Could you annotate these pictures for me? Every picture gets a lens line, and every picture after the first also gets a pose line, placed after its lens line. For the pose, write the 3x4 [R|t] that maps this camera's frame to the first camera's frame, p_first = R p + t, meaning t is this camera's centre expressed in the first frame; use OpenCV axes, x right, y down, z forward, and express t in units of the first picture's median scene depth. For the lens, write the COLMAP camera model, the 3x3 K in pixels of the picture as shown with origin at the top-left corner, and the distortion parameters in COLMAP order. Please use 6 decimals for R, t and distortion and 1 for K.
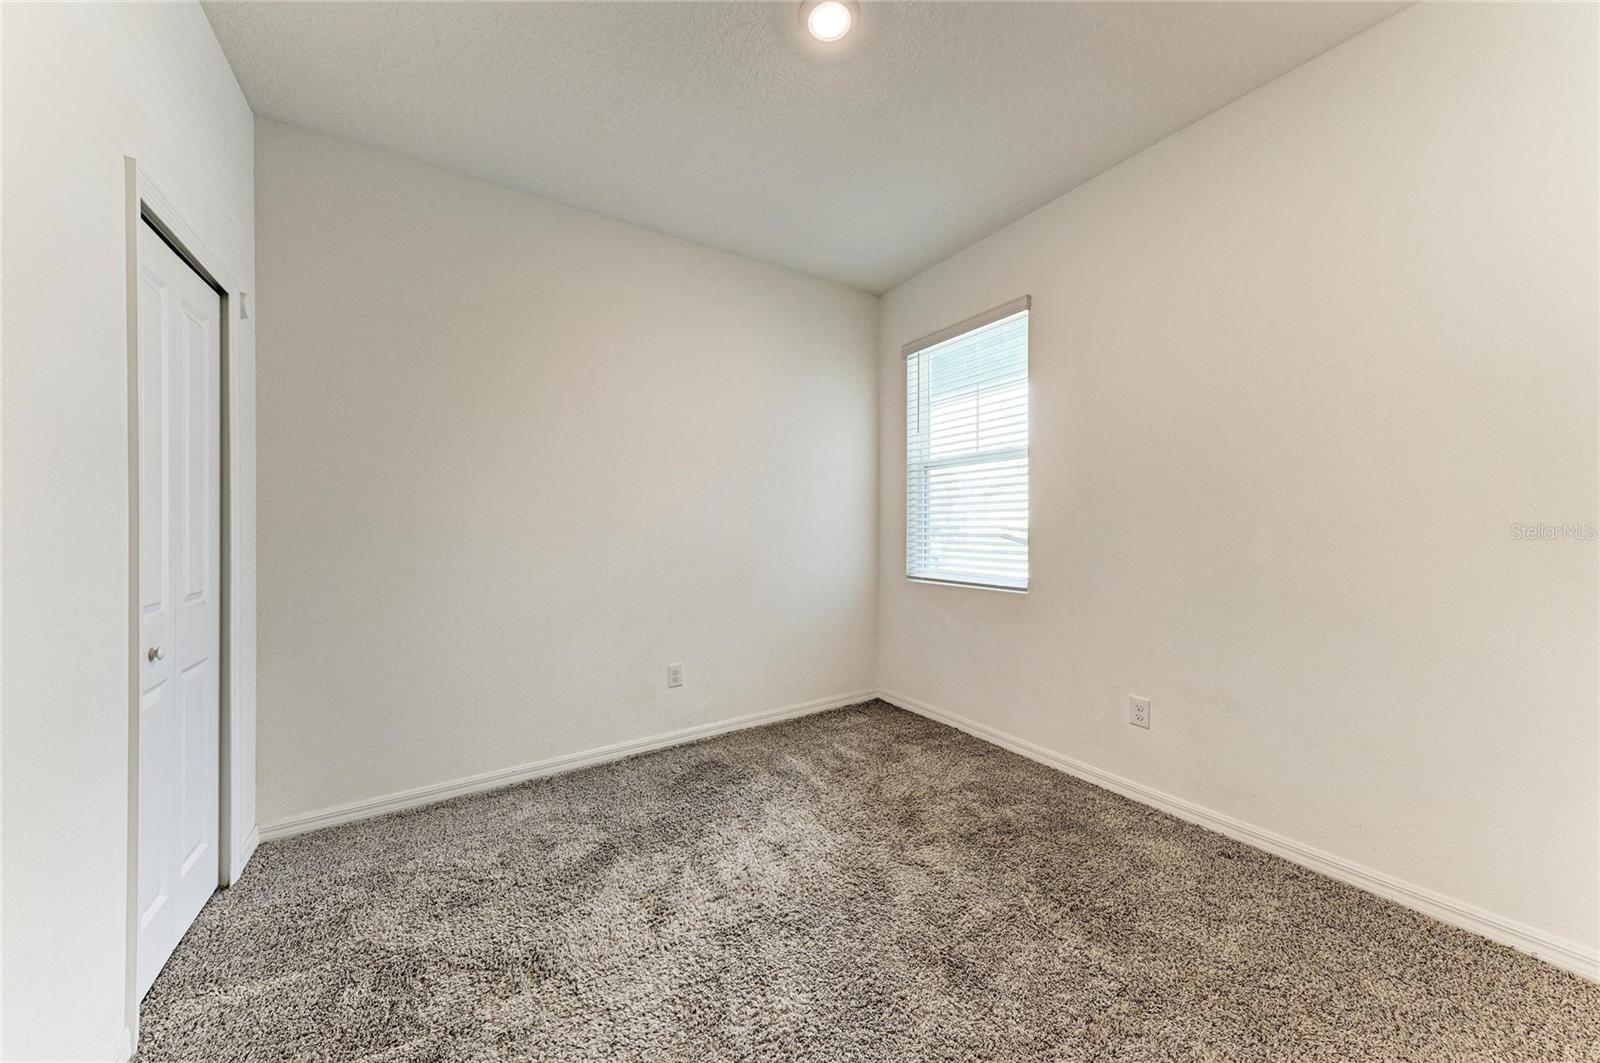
lens RADIAL K [[541.4, 0, 805.7], [0, 541.4, 524.7], [0, 0, 1]] dist [0.016843, -0.003018]
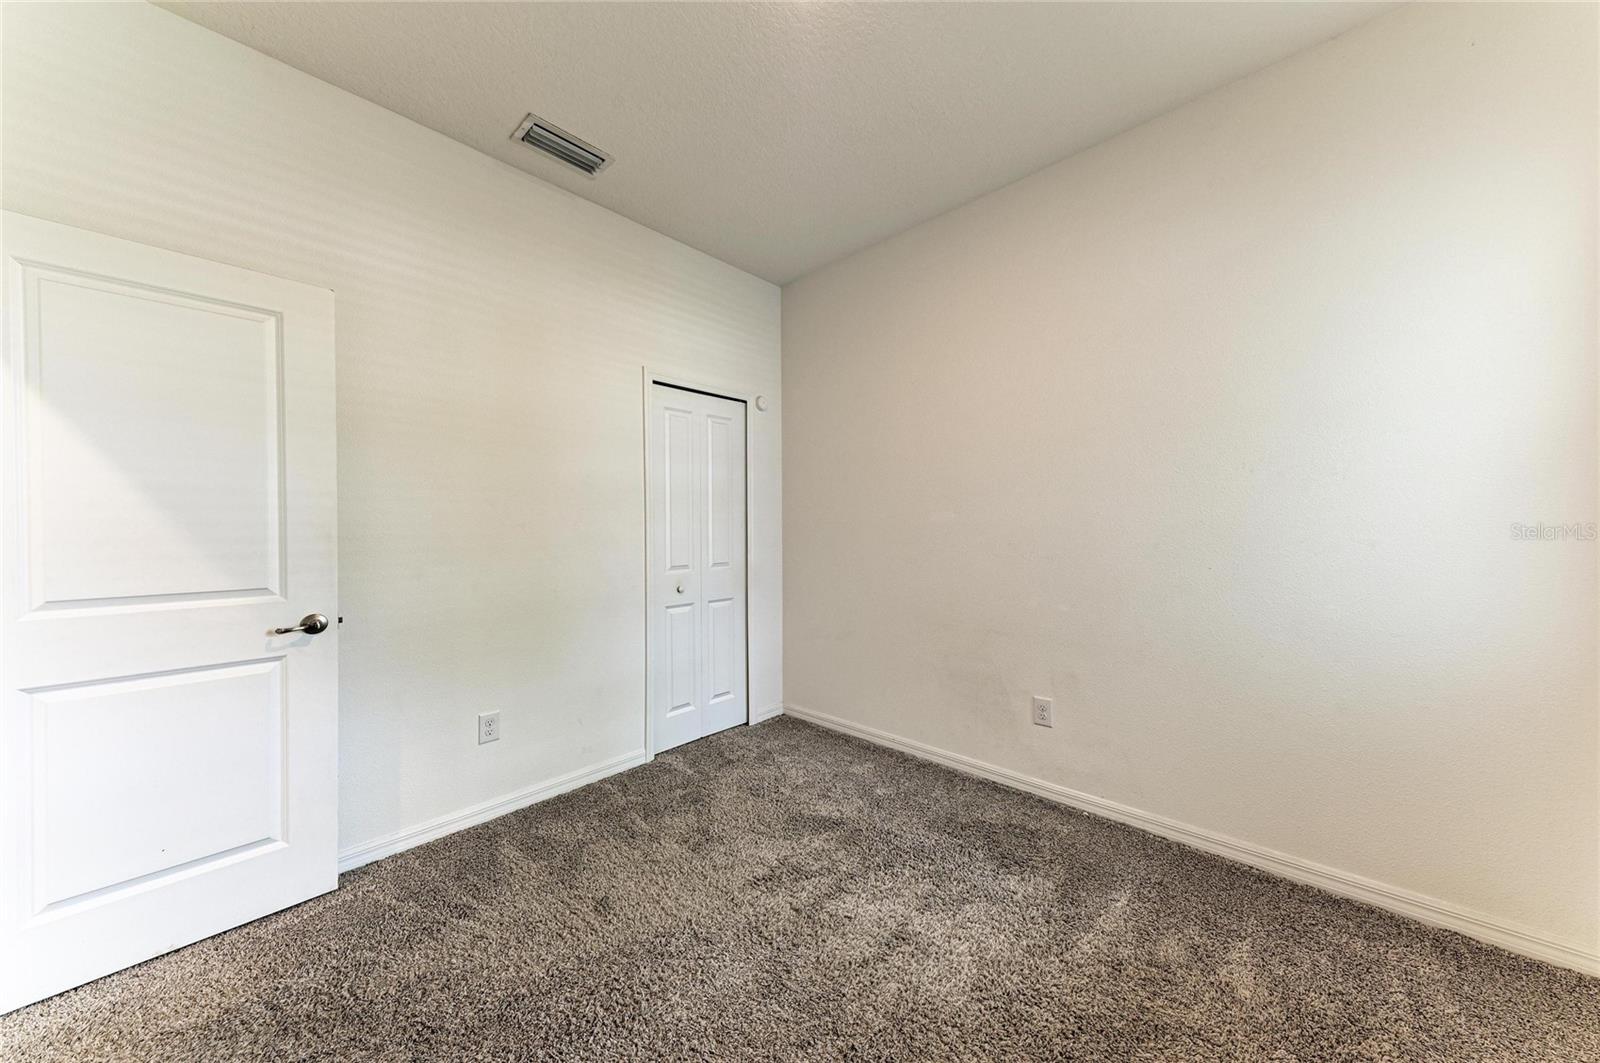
lens RADIAL K [[541.4, 0, 797.2], [0, 541.4, 530.9], [0, 0, 1]] dist [0.016843, -0.003018]
pose [[0.248679, 0.009204, -0.968542, 0.642099], [0.005641, 0.999924, 0.010951, -0.007094], [0.968569, -0.008187, 0.248609, 0.625423]]
